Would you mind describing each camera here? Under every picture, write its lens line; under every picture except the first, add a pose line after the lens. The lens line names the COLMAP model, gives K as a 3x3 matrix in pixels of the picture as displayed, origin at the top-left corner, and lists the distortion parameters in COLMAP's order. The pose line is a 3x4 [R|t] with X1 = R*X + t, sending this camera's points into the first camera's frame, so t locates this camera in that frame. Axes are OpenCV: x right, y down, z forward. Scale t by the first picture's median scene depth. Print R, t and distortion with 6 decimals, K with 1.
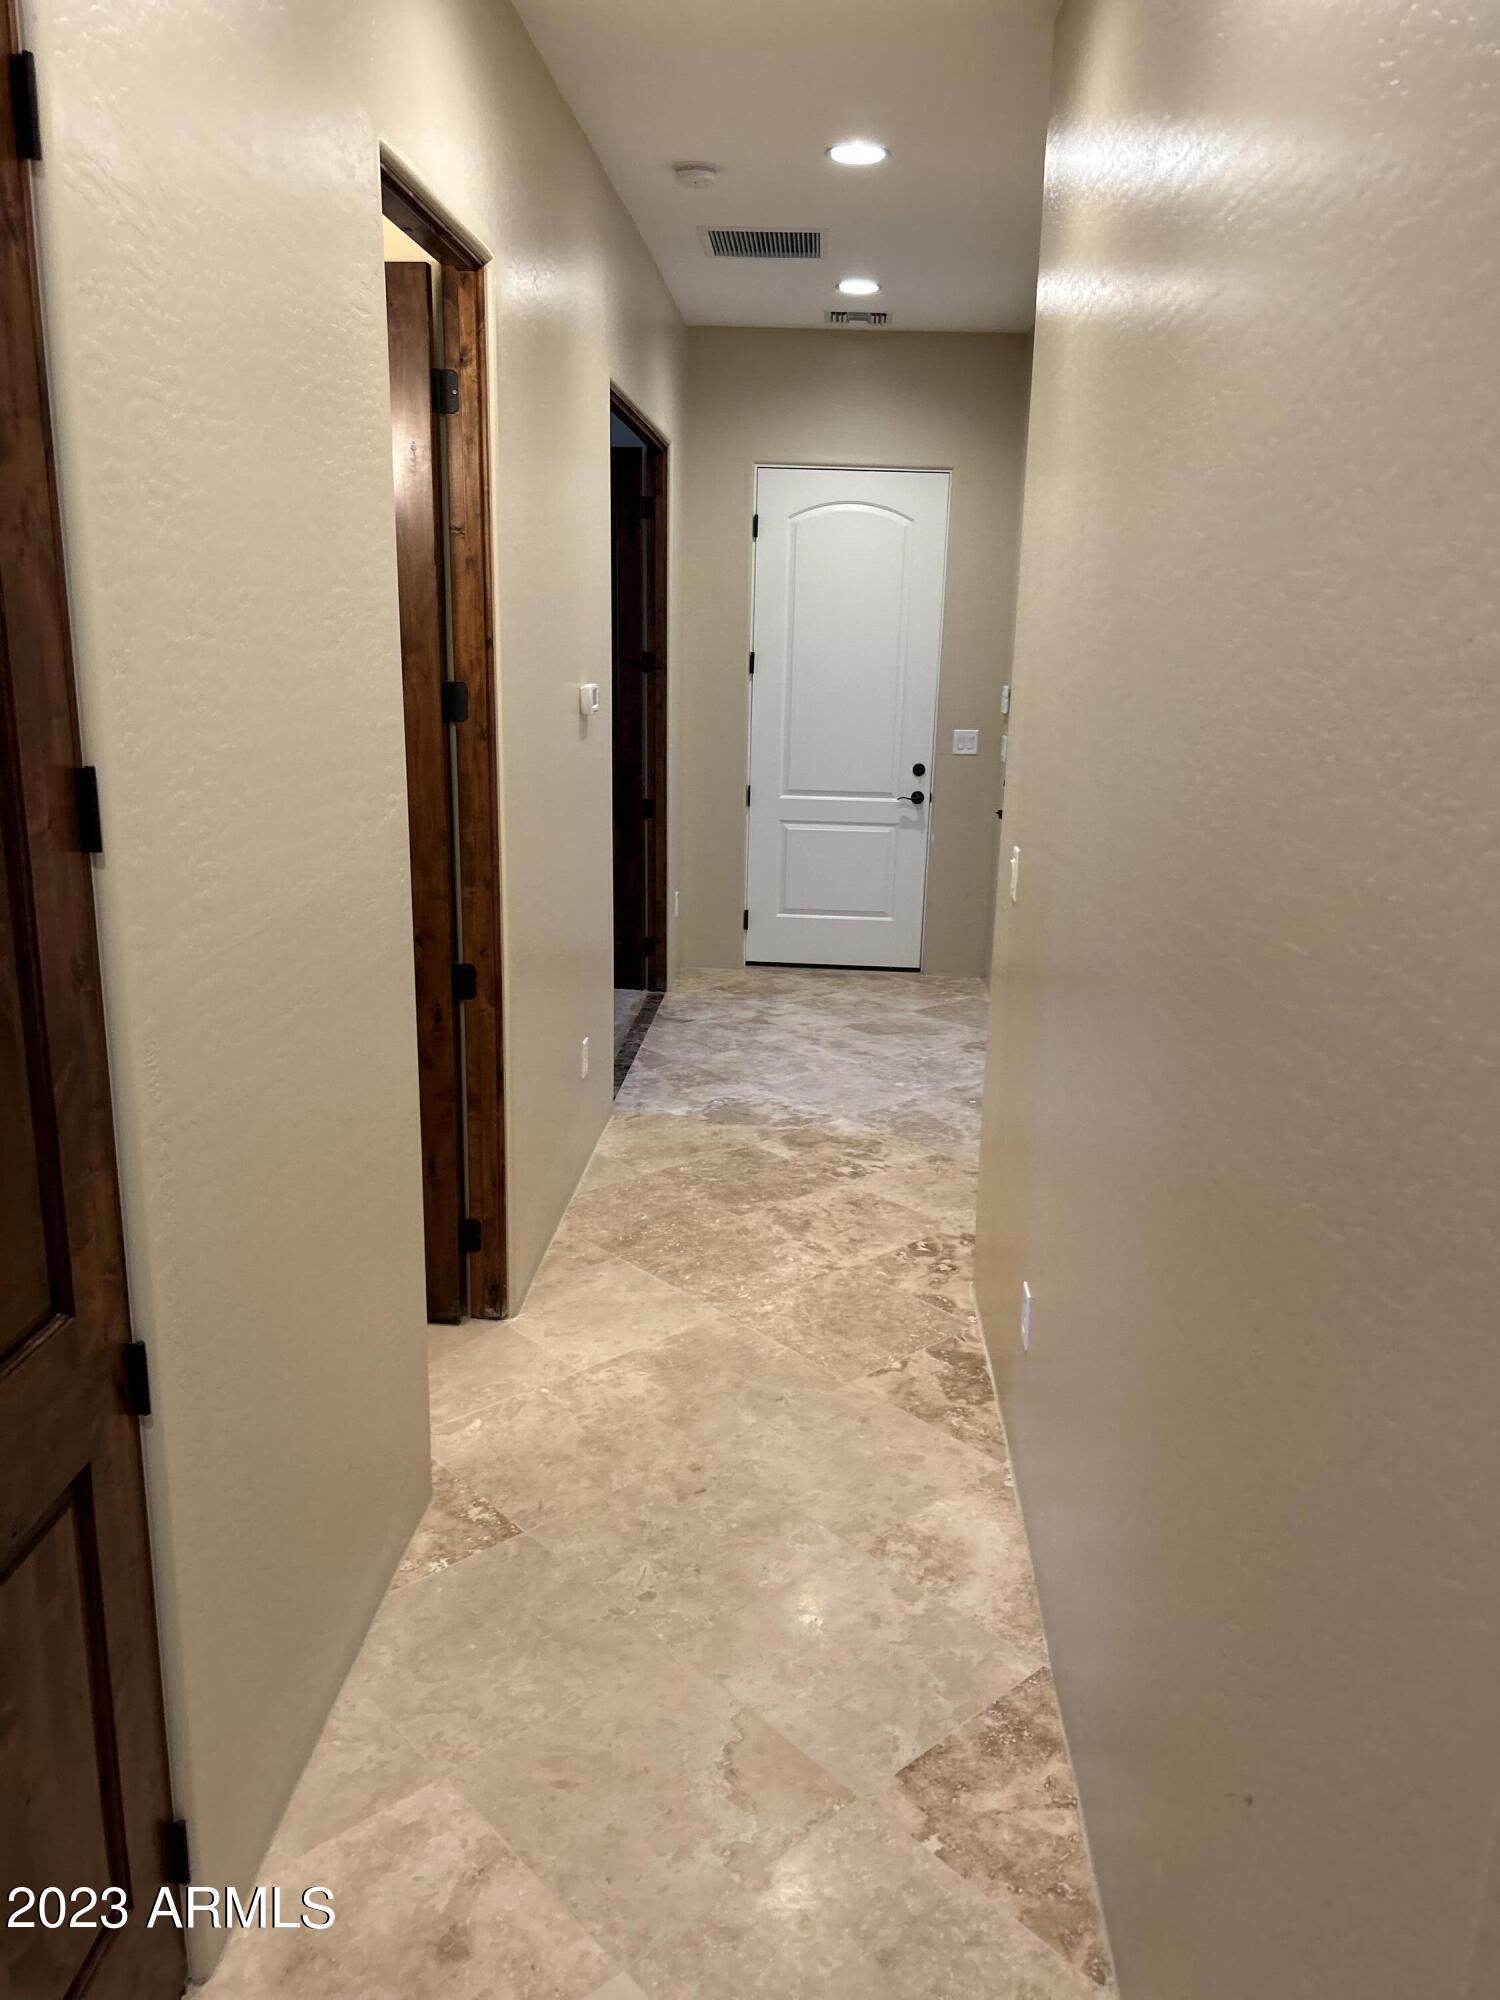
lens RADIAL K [[1566.7, 0, 743.3], [0, 1566.7, 1022.3], [0, 0, 1]] dist [0.063609, -0.072209]
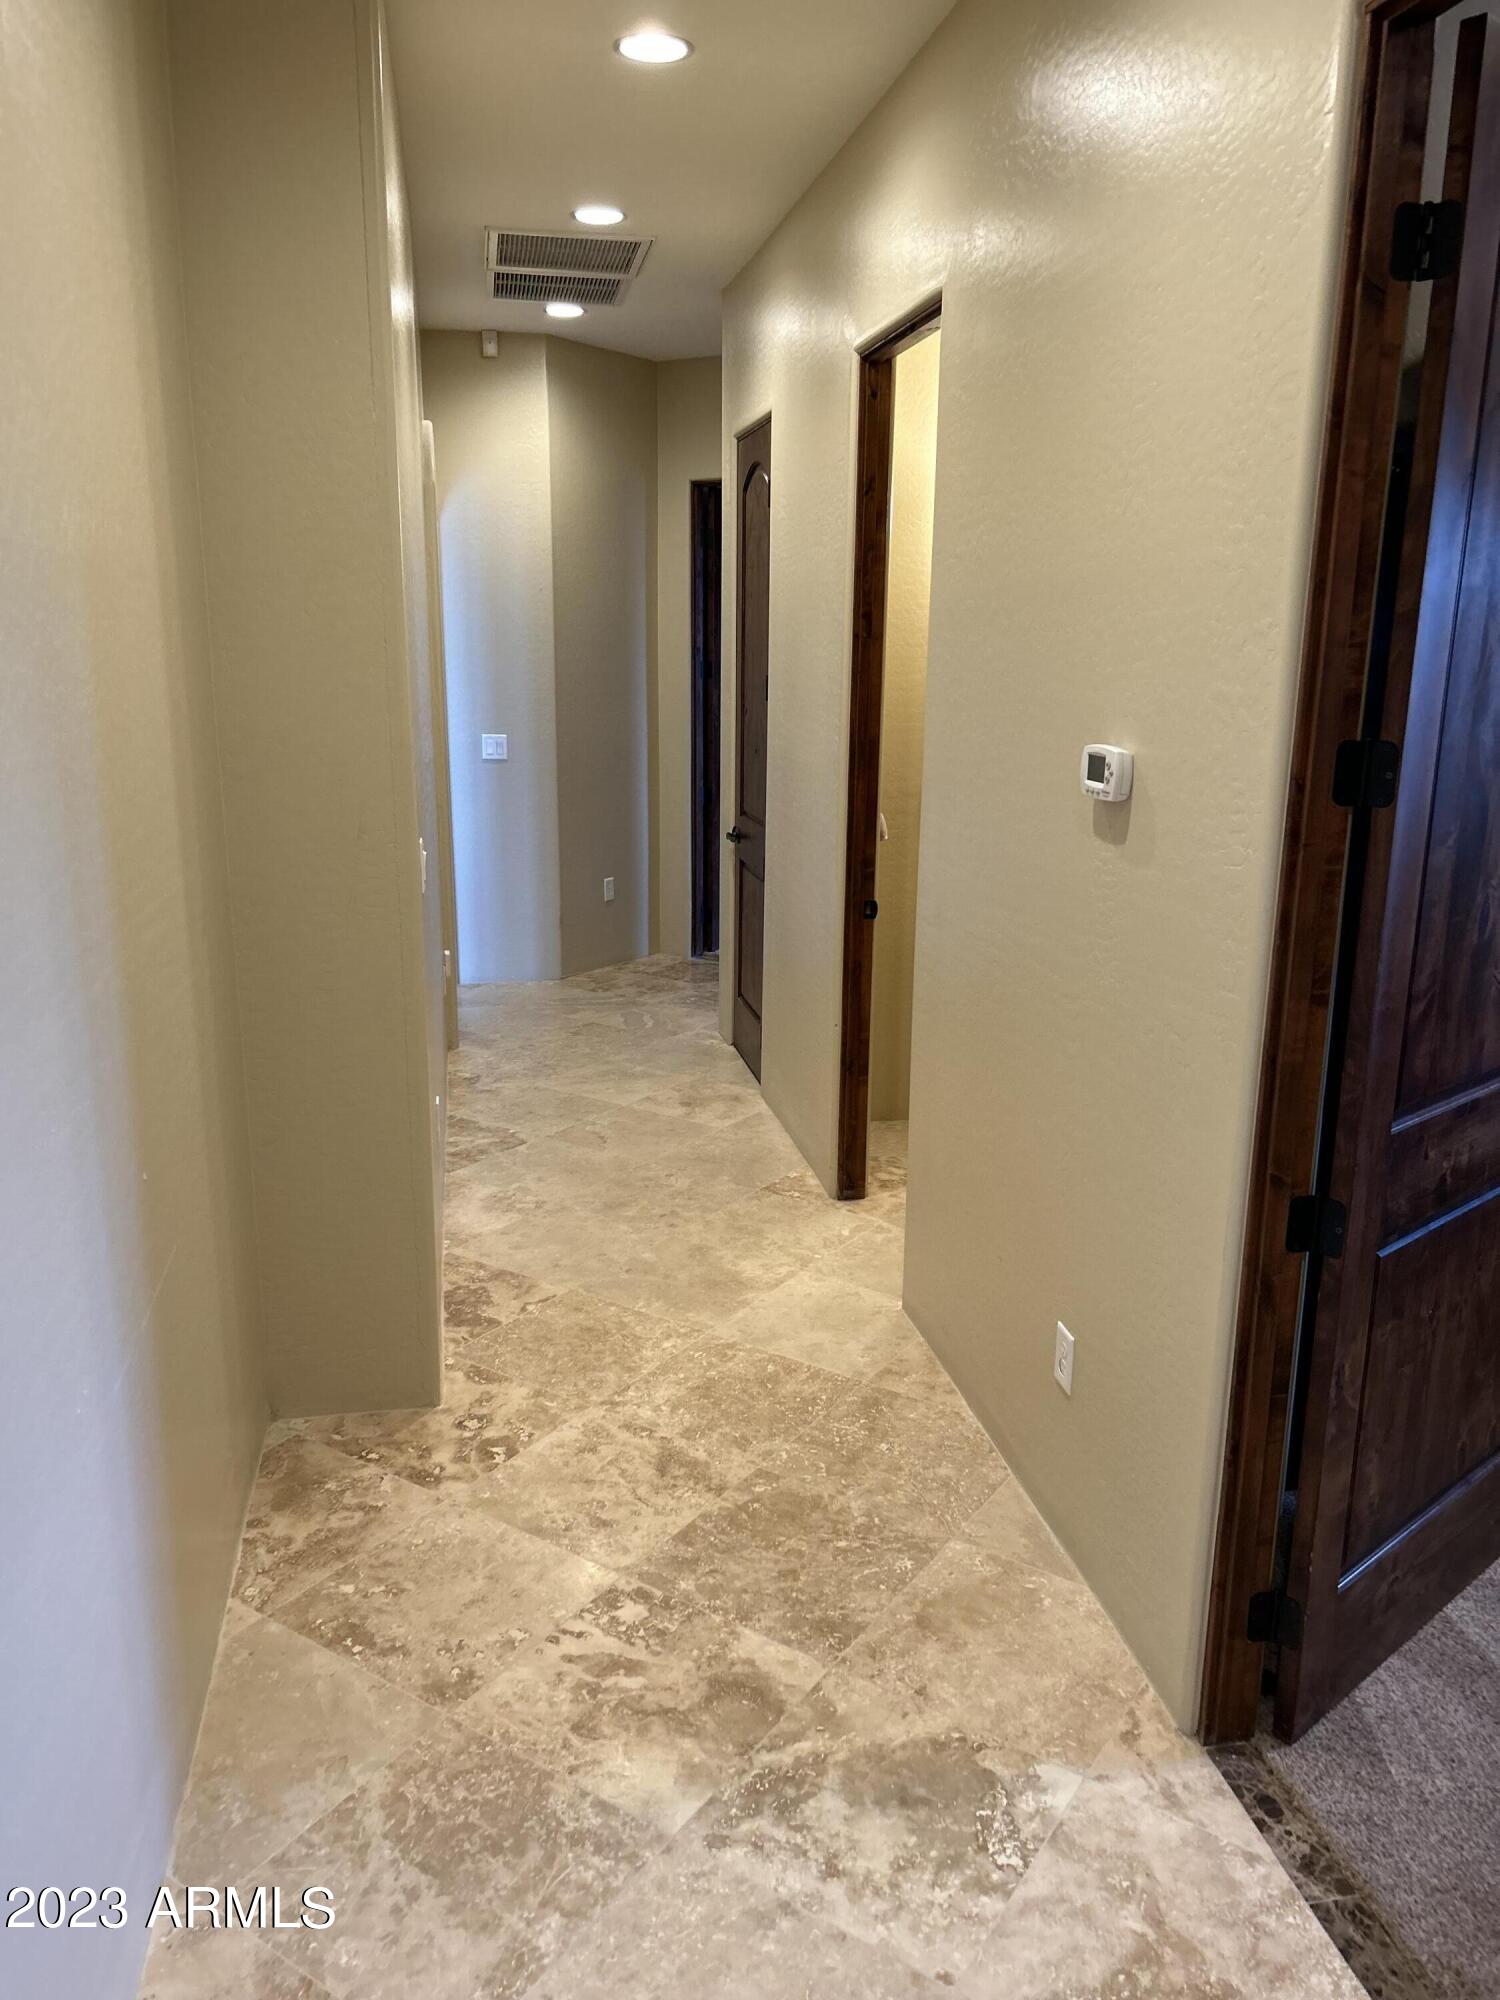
lens RADIAL K [[1566.7, 0, 743.3], [0, 1566.7, 1022.3], [0, 0, 1]] dist [0.063609, -0.072209]
pose [[-0.971851, 0.021374, -0.234624, 0.176055], [-0.091612, 0.883215, 0.459933, -0.399198], [0.217054, 0.468480, -0.856396, 1.604859]]
